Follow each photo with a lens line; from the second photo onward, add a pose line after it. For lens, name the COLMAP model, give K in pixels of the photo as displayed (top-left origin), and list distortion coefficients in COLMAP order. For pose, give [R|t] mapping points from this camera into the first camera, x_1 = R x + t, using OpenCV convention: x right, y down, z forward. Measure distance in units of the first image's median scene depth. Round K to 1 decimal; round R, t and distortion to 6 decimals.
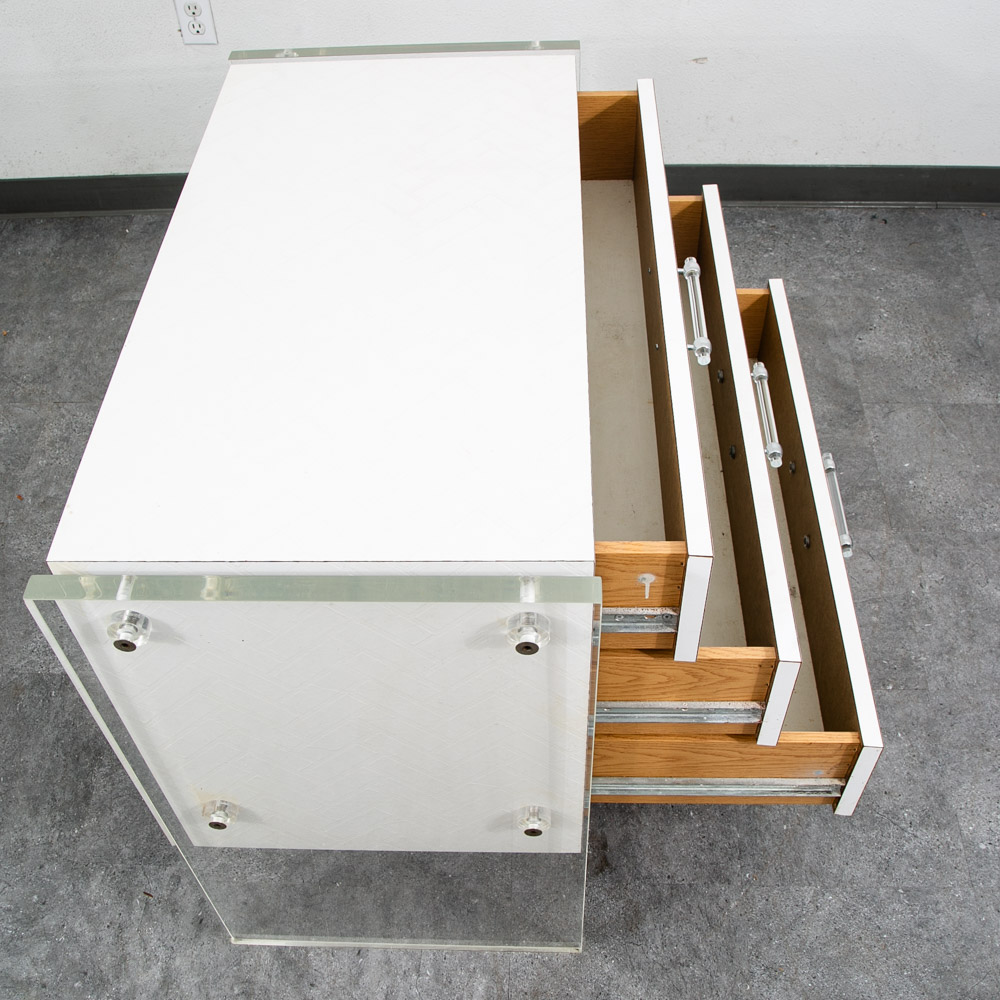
lens RADIAL K [[1133.3, 0, 503.1], [0, 1133.3, 507.2], [0, 0, 1]] dist [-0.103143, 0.000000]
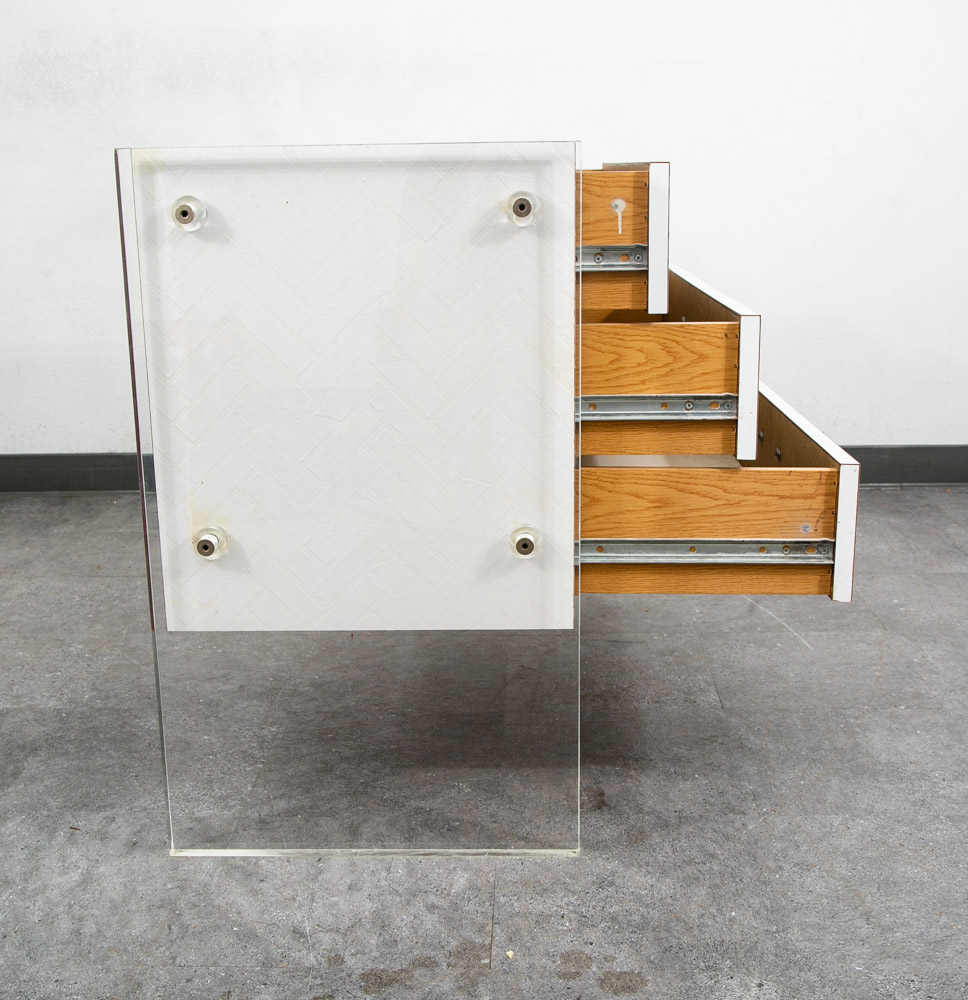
lens RADIAL K [[1353.9, 0, 495.0], [0, 1353.9, 565.3], [0, 0, 1]] dist [-0.036770, 0.000000]
pose [[0.999713, 0.017687, 0.016169, -0.015303], [-0.005279, 0.820668, -0.571381, 0.795547], [-0.023375, 0.571132, 0.820525, 0.017409]]
